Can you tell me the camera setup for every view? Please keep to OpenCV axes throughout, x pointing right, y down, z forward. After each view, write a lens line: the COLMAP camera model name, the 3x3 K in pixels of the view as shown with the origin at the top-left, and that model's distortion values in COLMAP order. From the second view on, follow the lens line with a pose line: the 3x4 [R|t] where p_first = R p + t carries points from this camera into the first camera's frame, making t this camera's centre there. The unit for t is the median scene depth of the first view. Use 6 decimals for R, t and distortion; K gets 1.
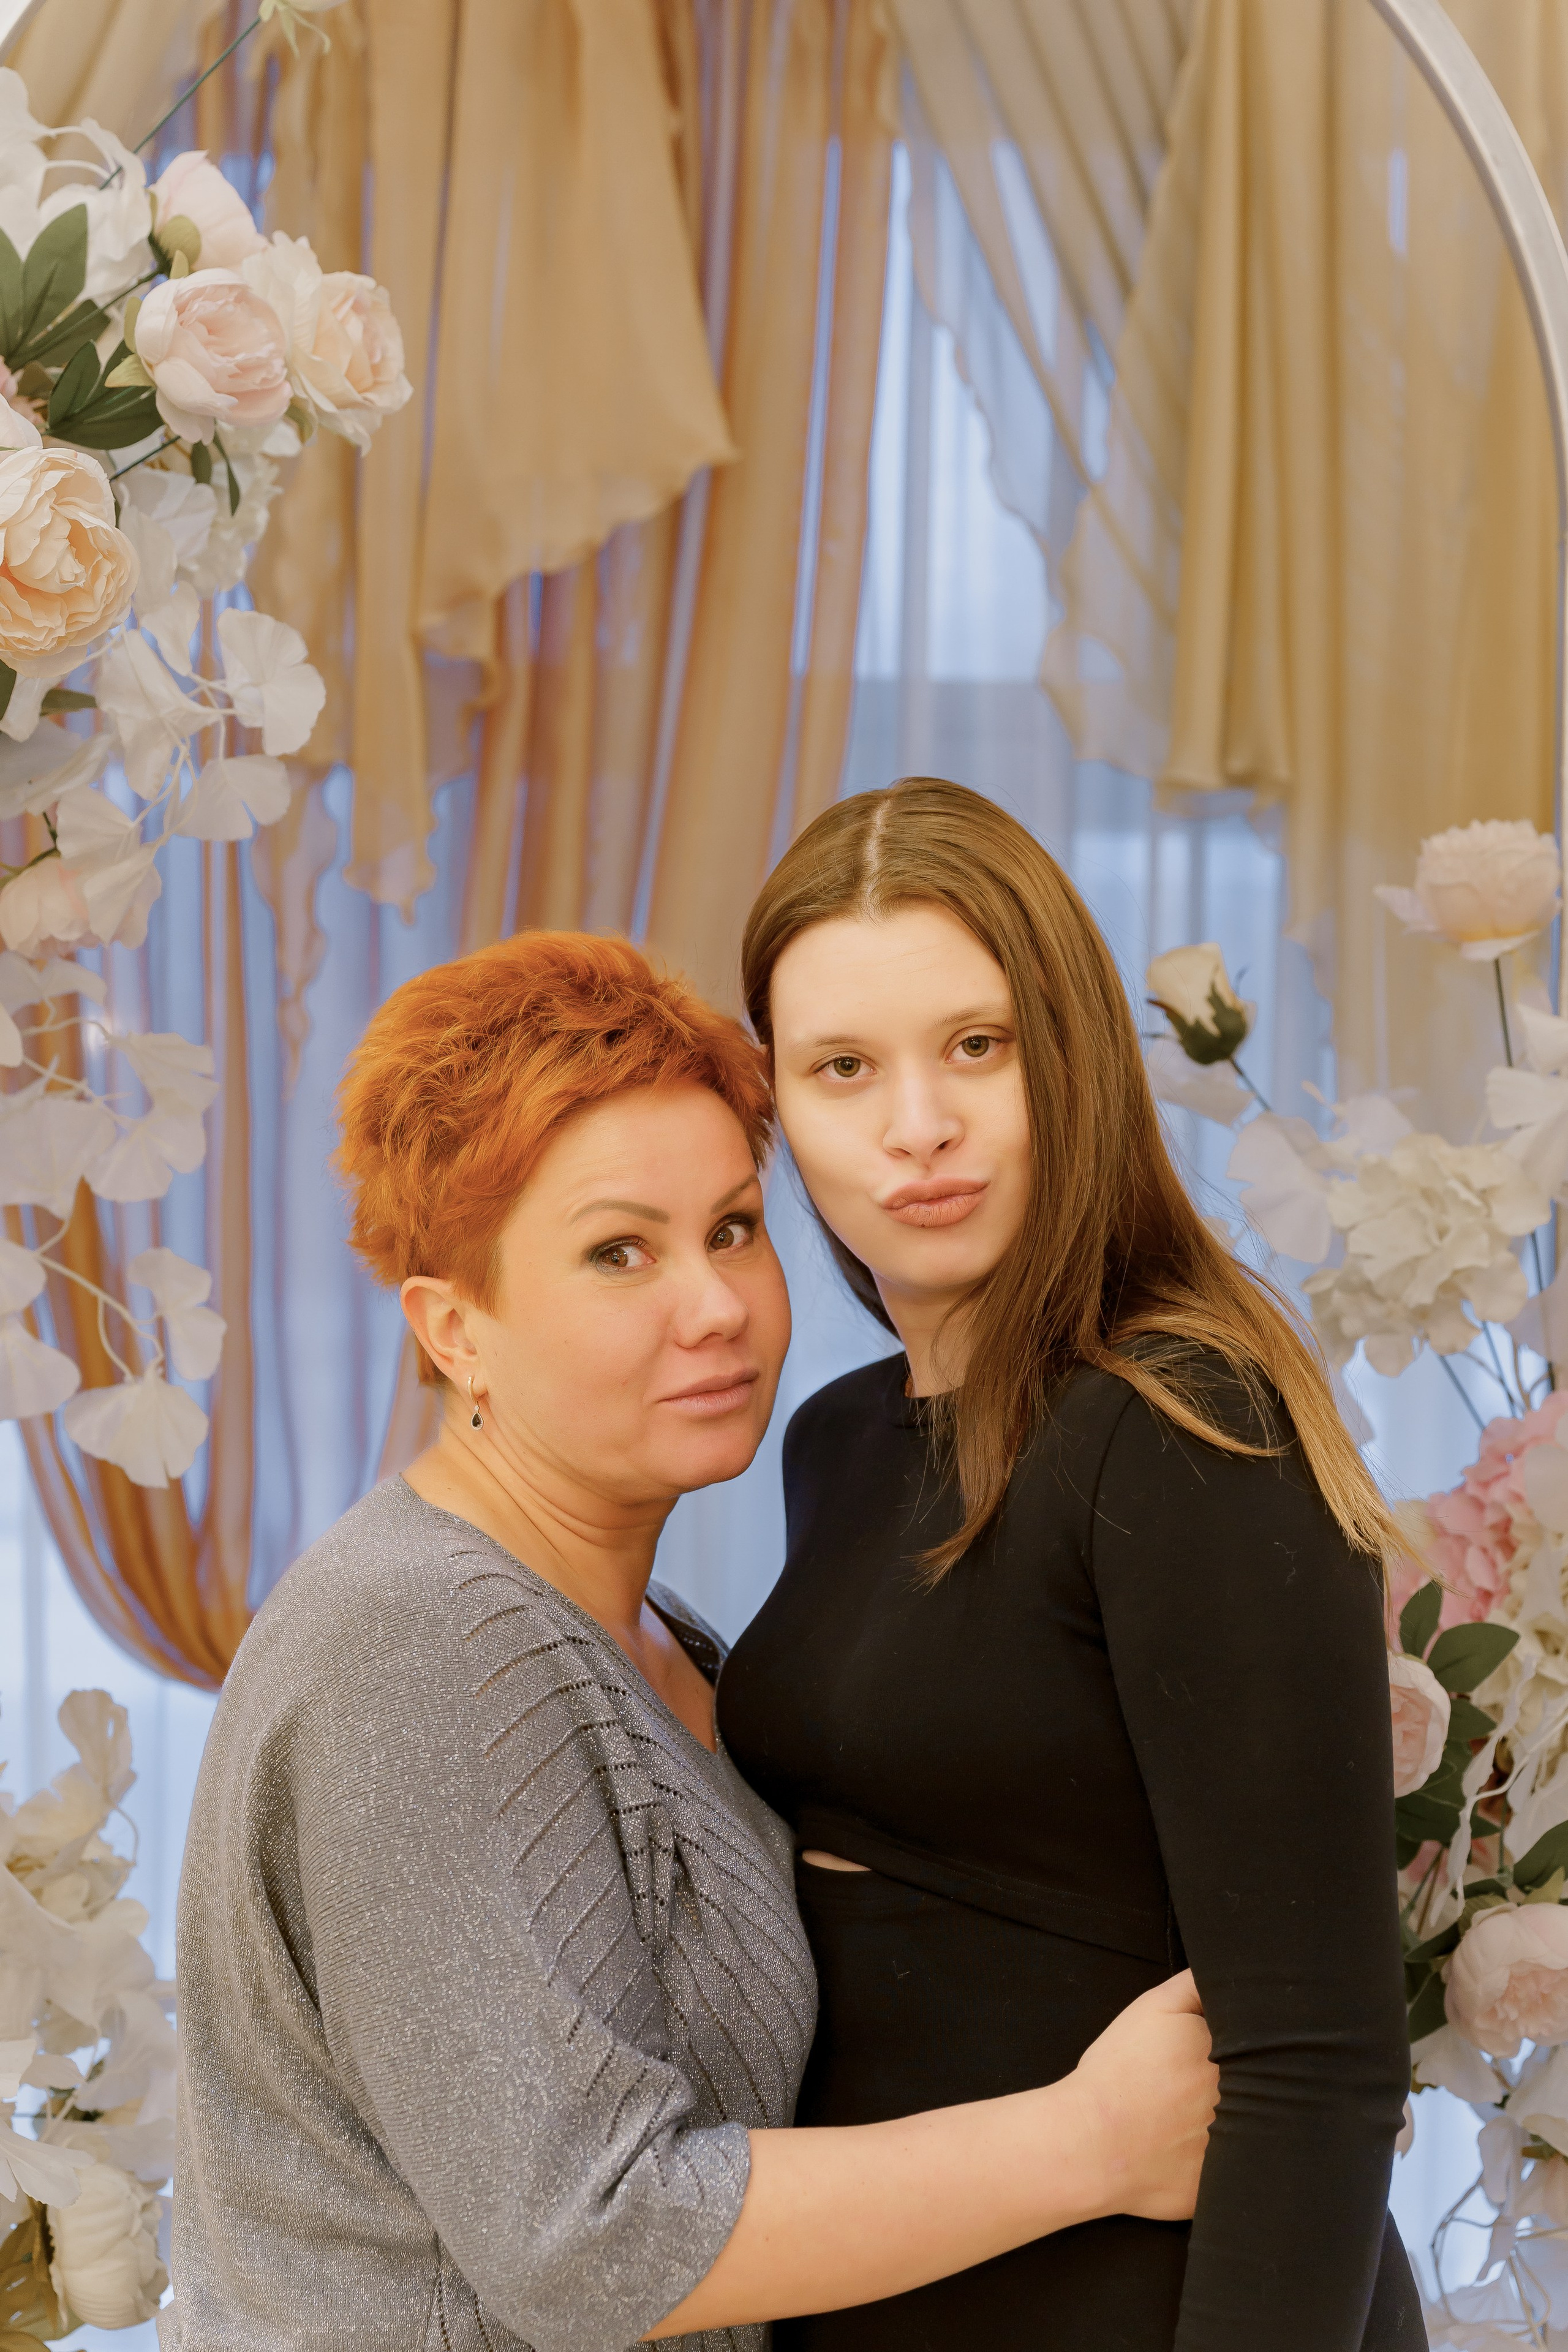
lens RADIAL K [[4320.8, 0, 635.4], [0, 4320.8, 1233.8], [0, 0, 1]] dist [0.002517, 0.000000]
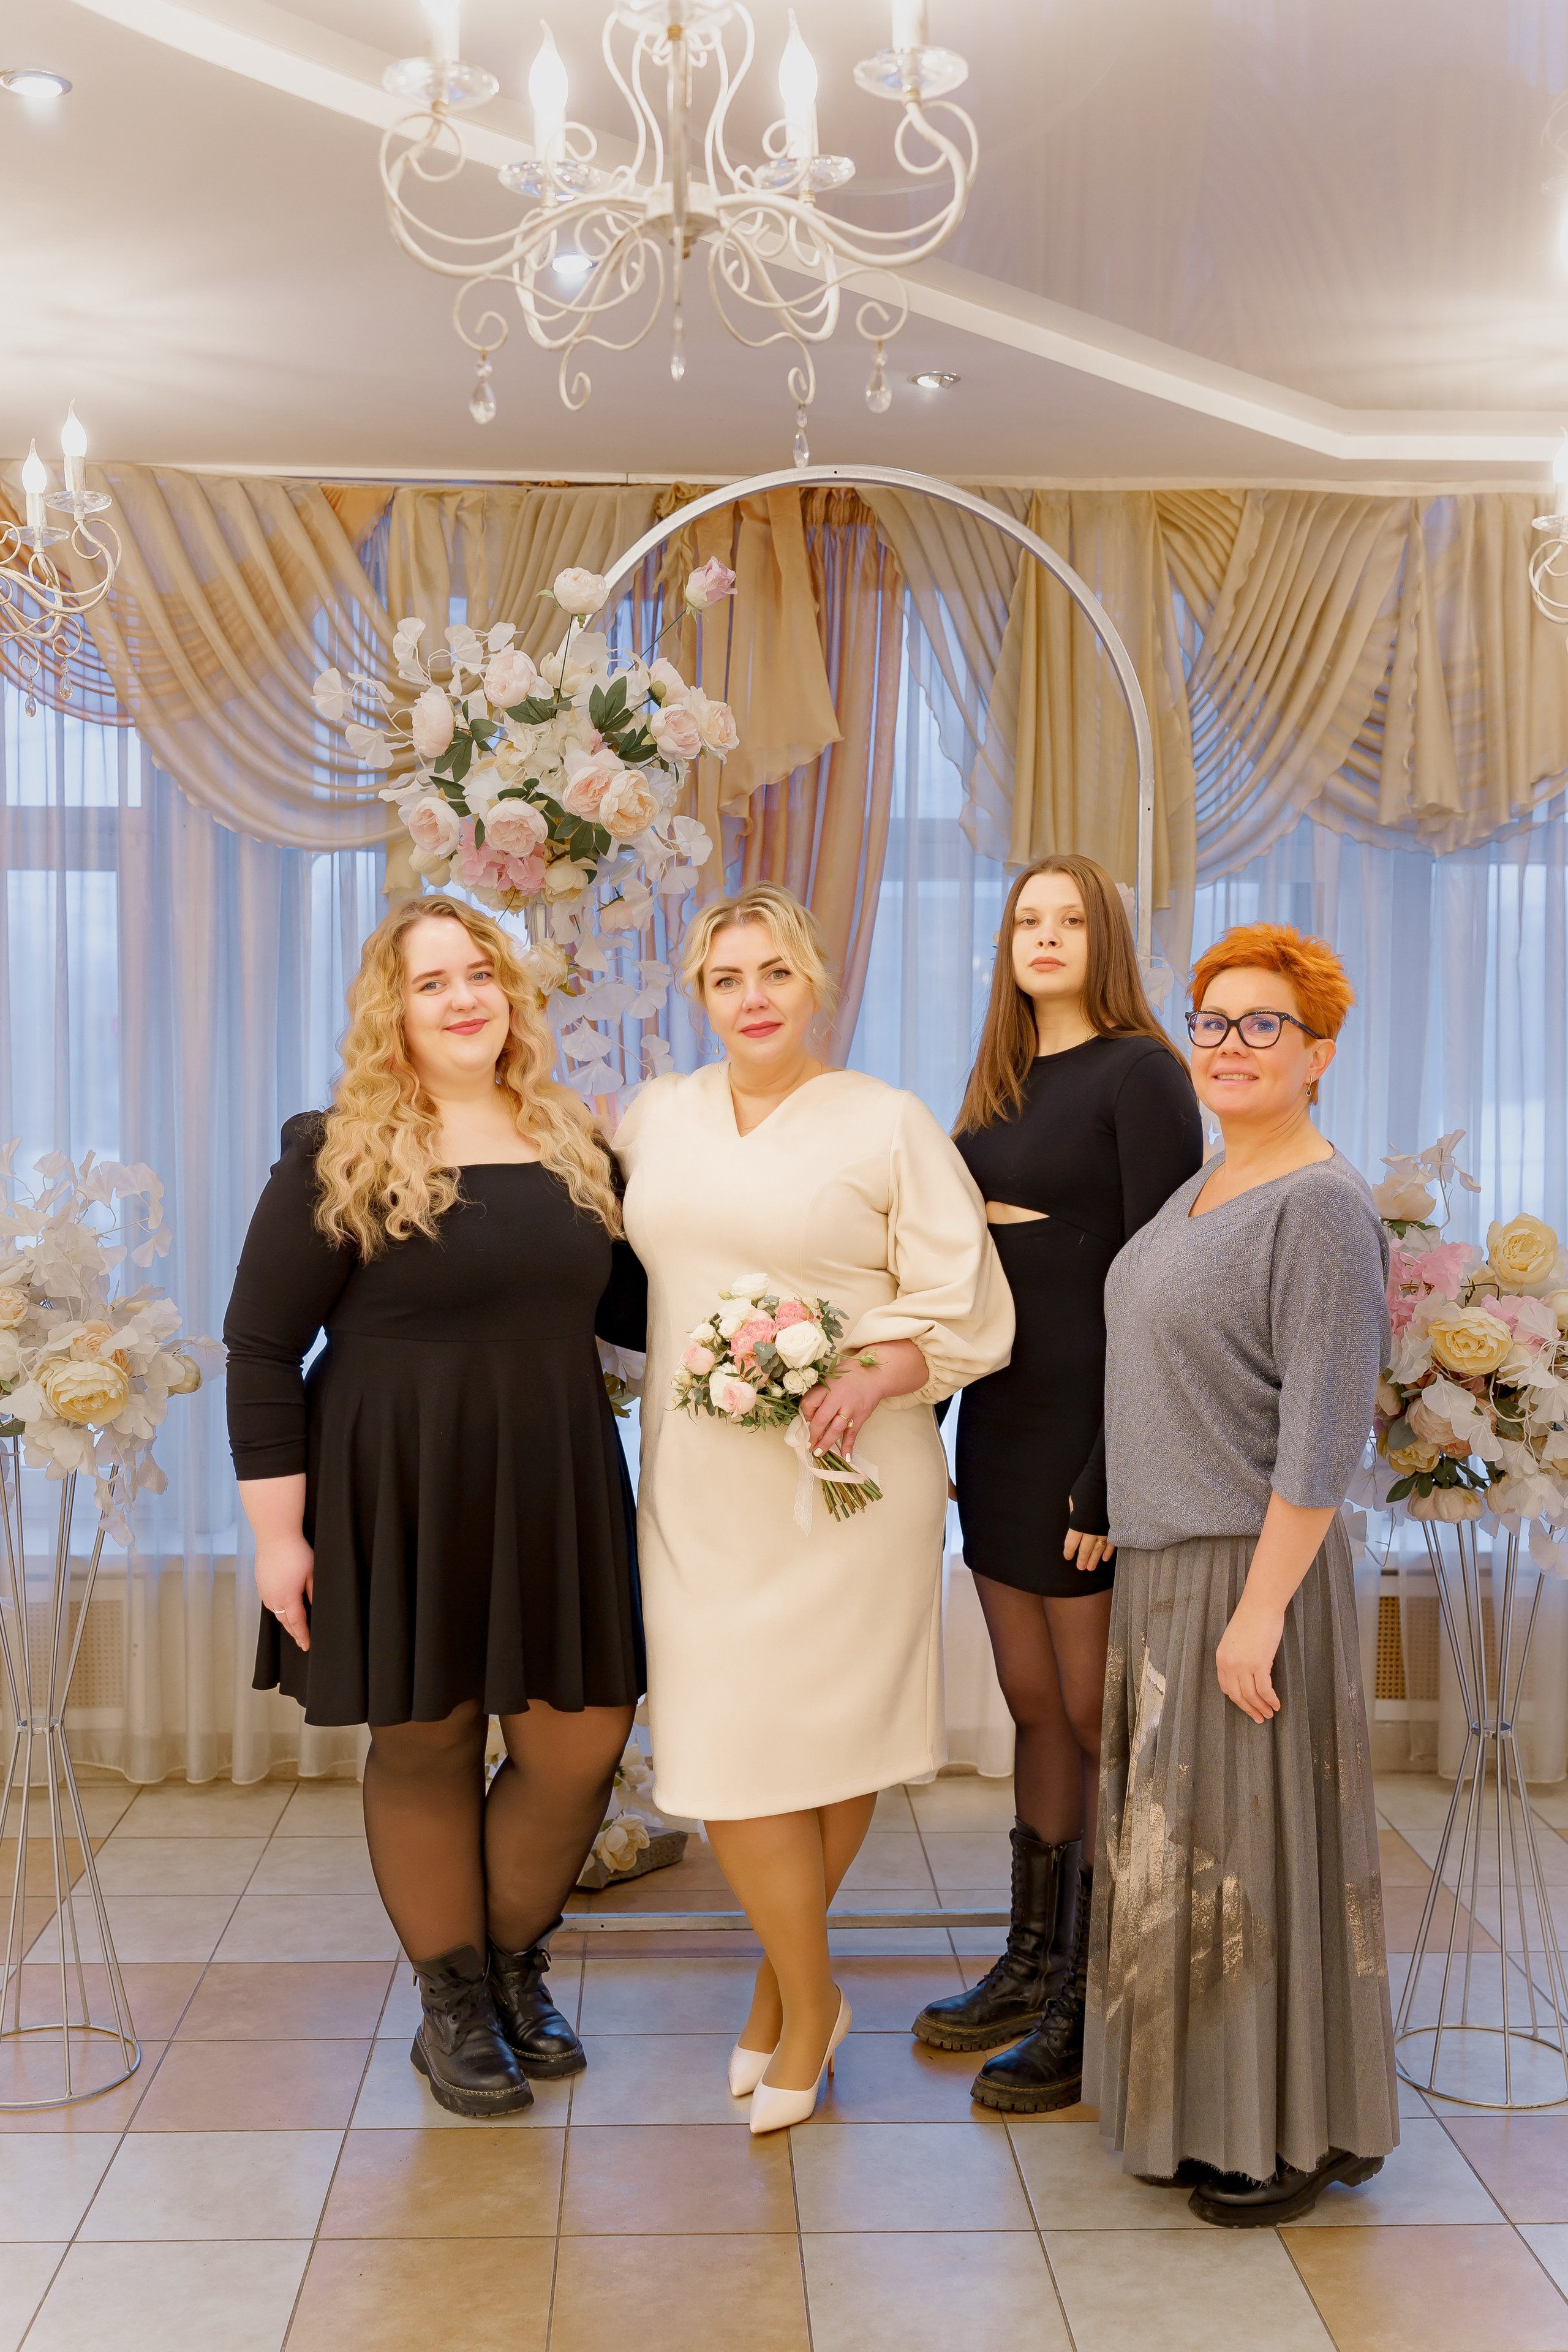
lens RADIAL K [[2368.7, 0, 751.0], [0, 2368.7, 1178.1], [0, 0, 1]] dist [-0.012465, 0.000000]
pose [[0.999949, -0.007710, -0.006507, -0.033071], [0.007967, 0.999144, 0.040593, 0.035293], [0.006189, -0.040643, 0.999155, -0.588446]]
